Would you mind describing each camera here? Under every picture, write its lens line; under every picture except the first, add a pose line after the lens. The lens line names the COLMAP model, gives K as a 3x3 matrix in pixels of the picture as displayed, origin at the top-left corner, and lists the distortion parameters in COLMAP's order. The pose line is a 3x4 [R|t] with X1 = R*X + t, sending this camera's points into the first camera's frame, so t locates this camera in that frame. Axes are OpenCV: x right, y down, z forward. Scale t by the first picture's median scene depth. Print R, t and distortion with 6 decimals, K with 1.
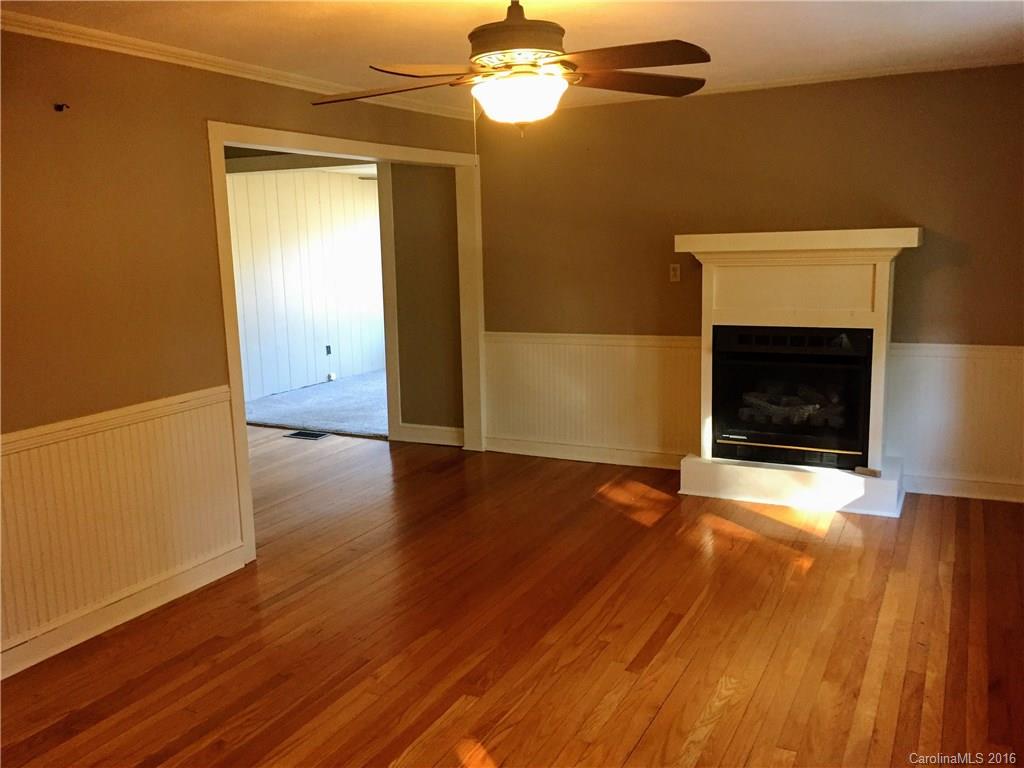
lens RADIAL K [[873.5, 0, 516.6], [0, 873.5, 384.6], [0, 0, 1]] dist [0.075943, -0.114597]
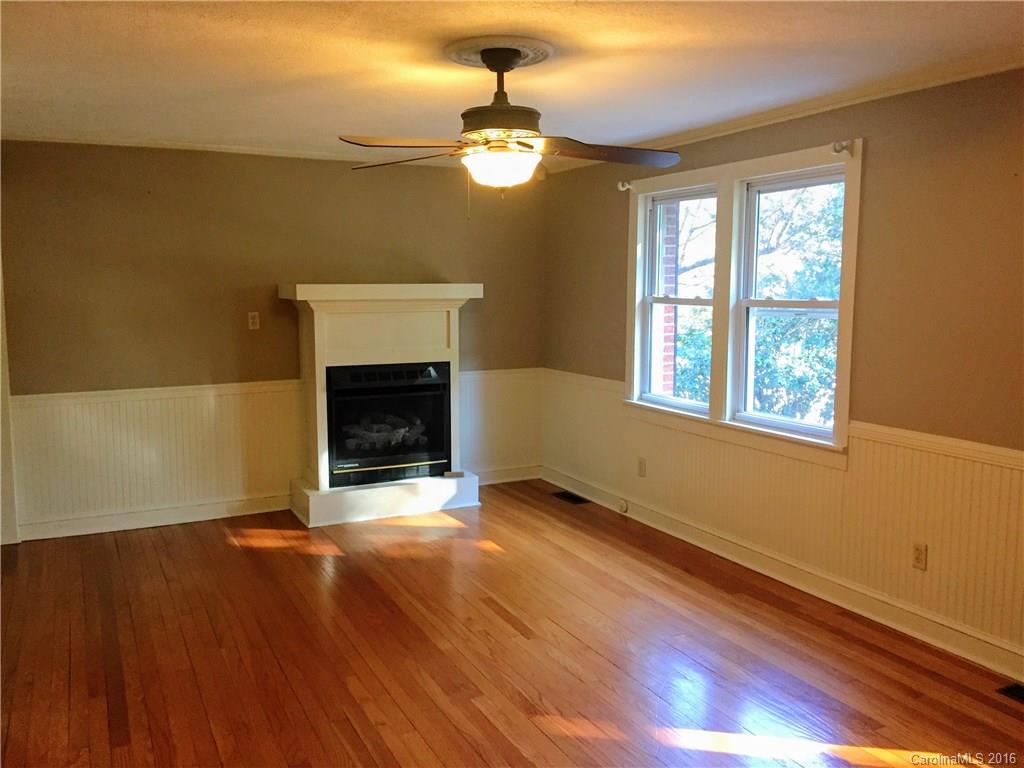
lens RADIAL K [[873.5, 0, 516.6], [0, 873.5, 384.6], [0, 0, 1]] dist [0.075943, -0.114597]
pose [[0.590718, -0.070342, 0.803806, -0.540560], [0.122404, 0.992475, -0.003102, -0.013732], [-0.797540, 0.100222, 0.594883, 0.168041]]
